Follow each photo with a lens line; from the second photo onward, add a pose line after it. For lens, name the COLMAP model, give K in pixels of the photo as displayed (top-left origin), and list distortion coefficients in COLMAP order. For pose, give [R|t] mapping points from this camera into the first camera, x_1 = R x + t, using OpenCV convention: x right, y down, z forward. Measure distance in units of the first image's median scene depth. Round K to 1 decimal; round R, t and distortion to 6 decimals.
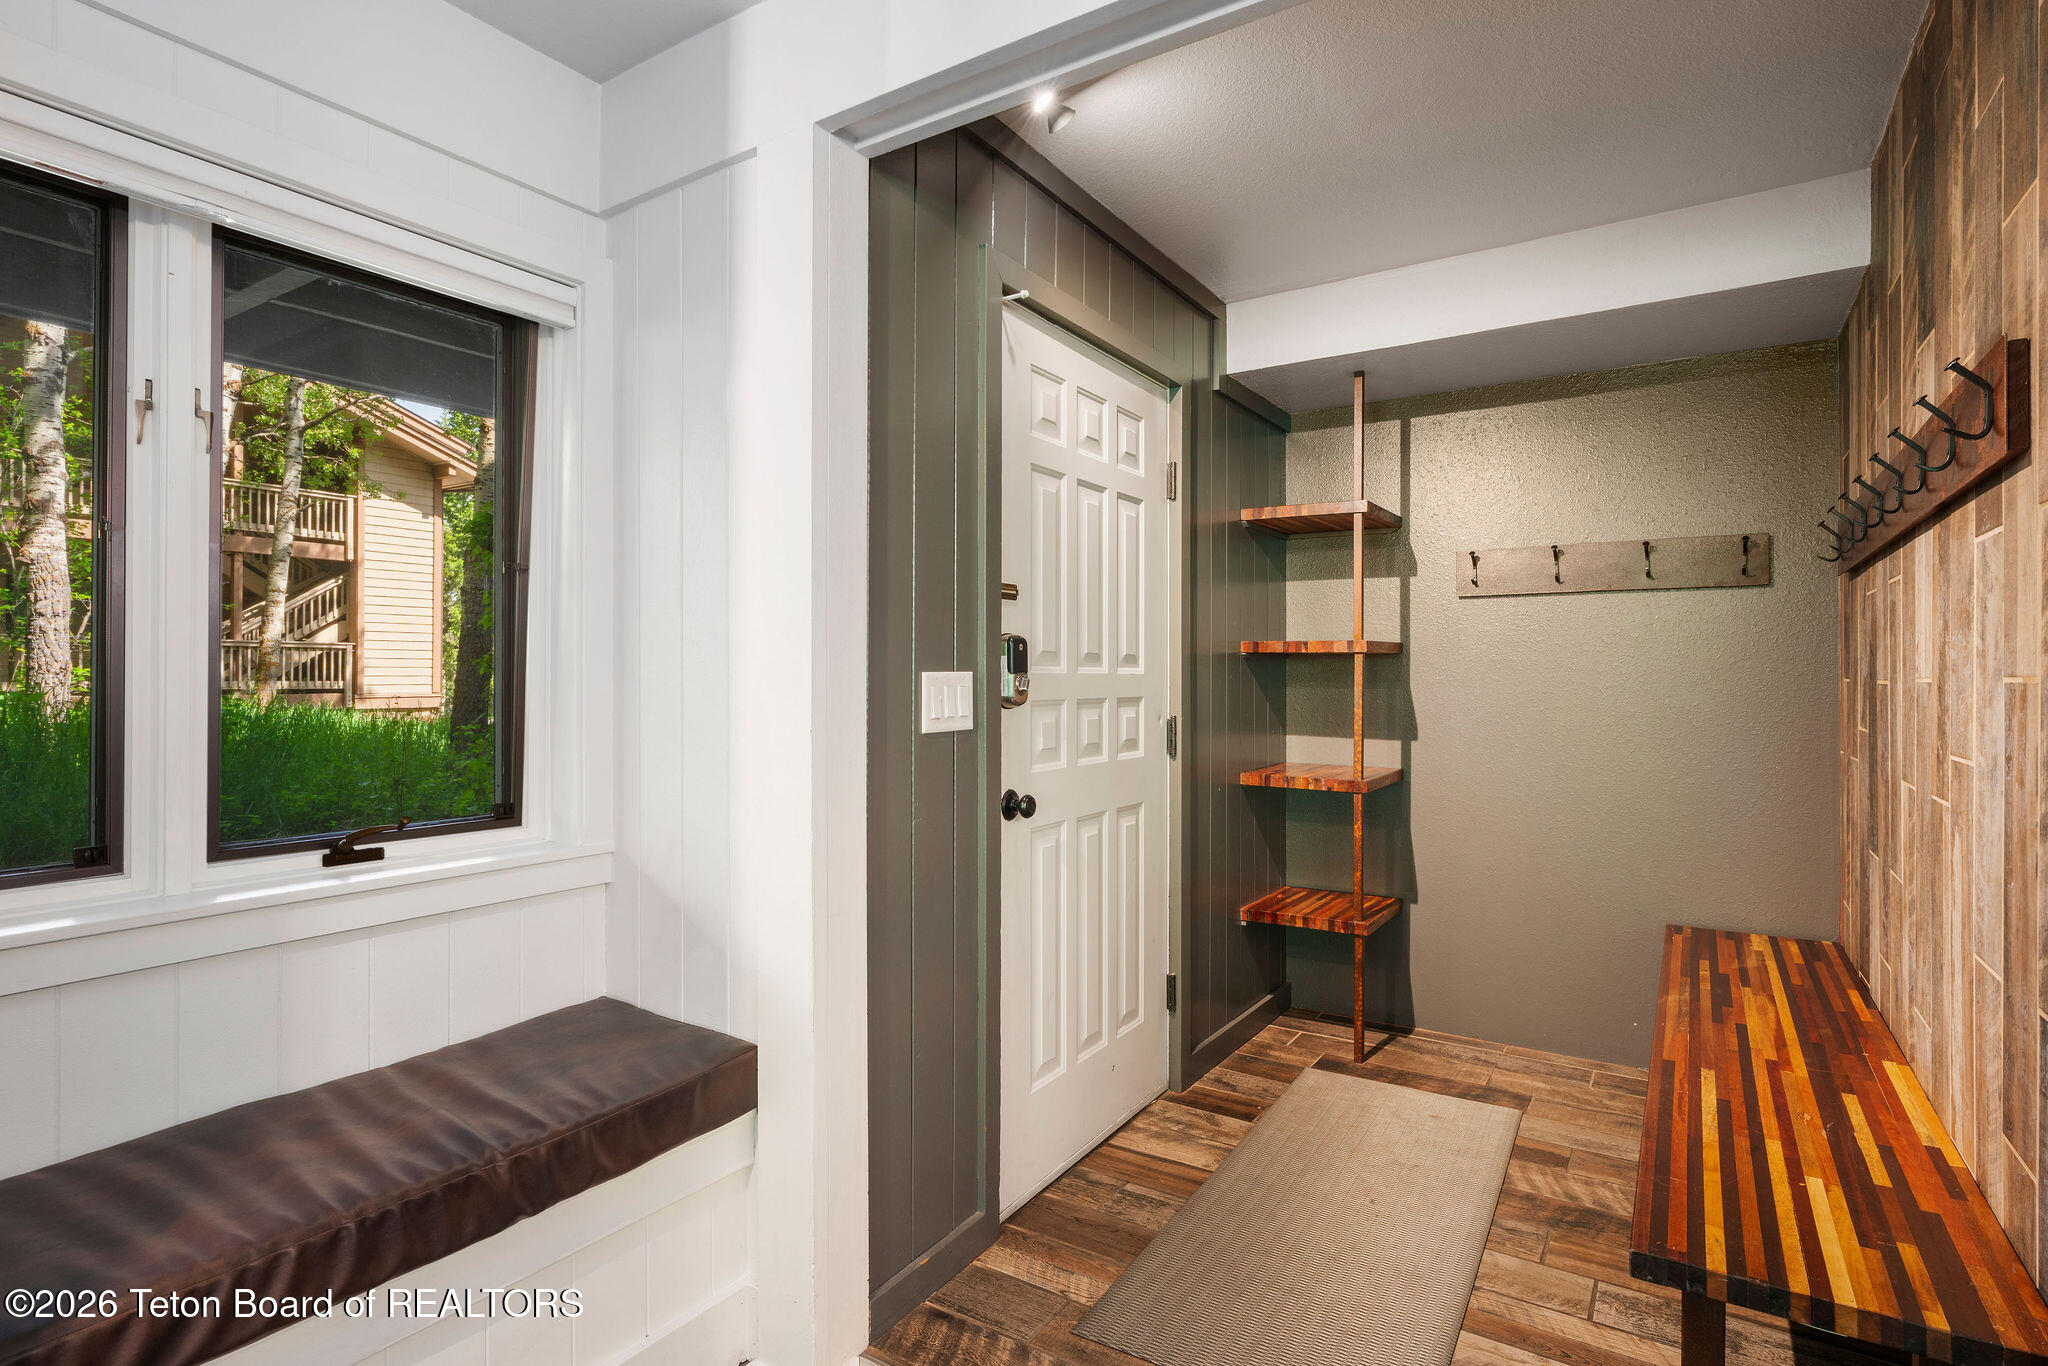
lens RADIAL K [[1032.0, 0, 1024.0], [0, 1032.0, 683.0], [0, 0, 1]] dist [0.000771, -0.000318]
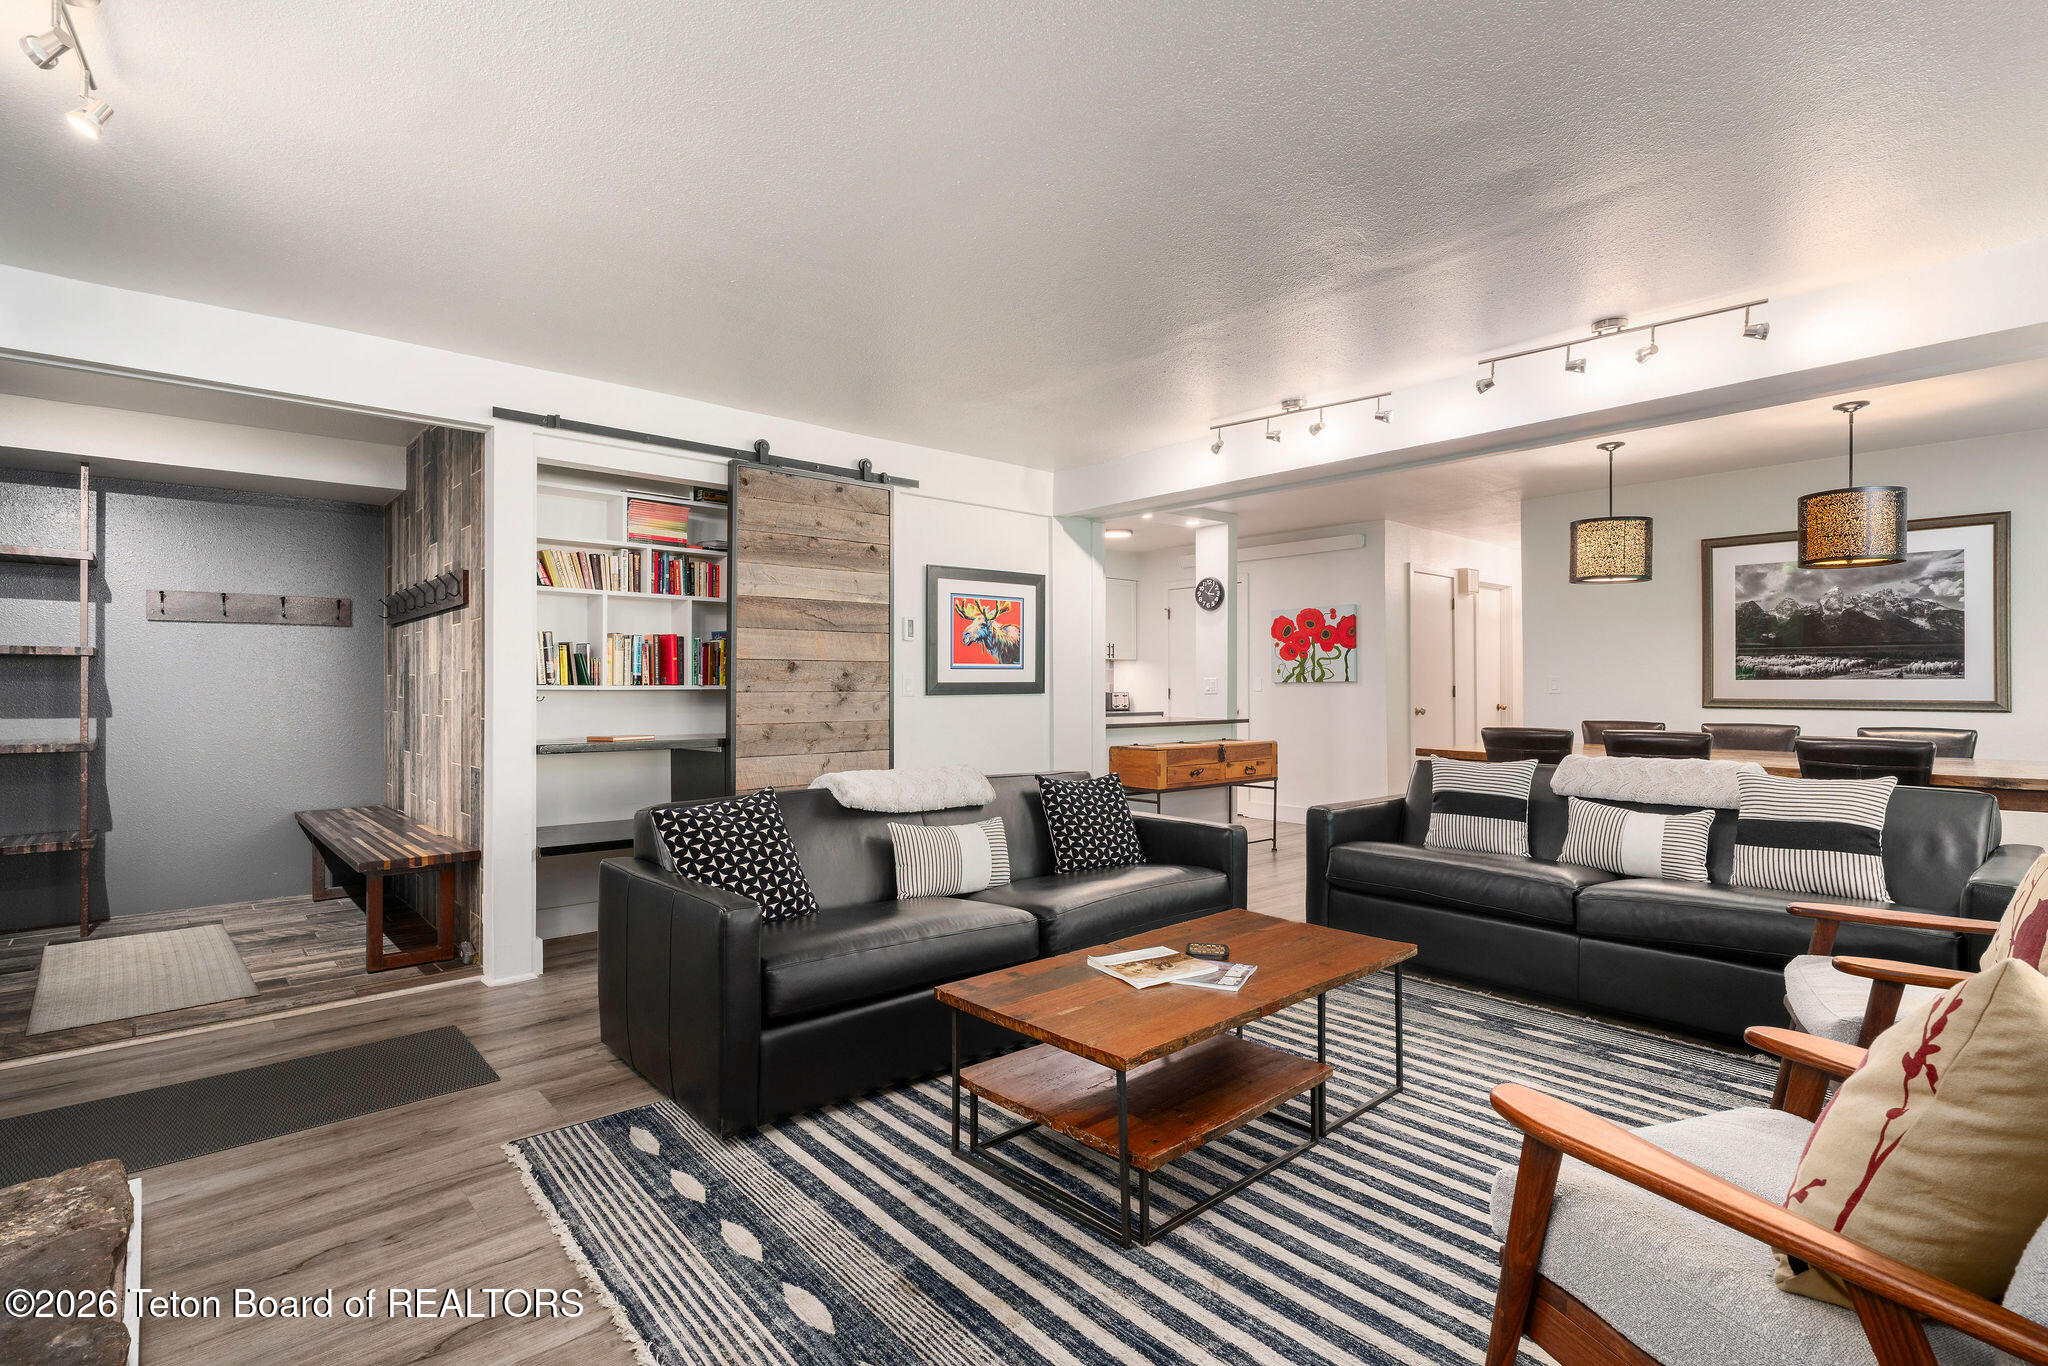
lens RADIAL K [[969.3, 0, 1024.0], [0, 969.3, 683.0], [0, 0, 1]] dist [-0.001870, -0.000115]
pose [[0.257369, -0.000264, 0.966313, -0.693841], [0.008415, 0.999963, -0.001968, 0.025323], [-0.966277, 0.008638, 0.257361, -0.672765]]
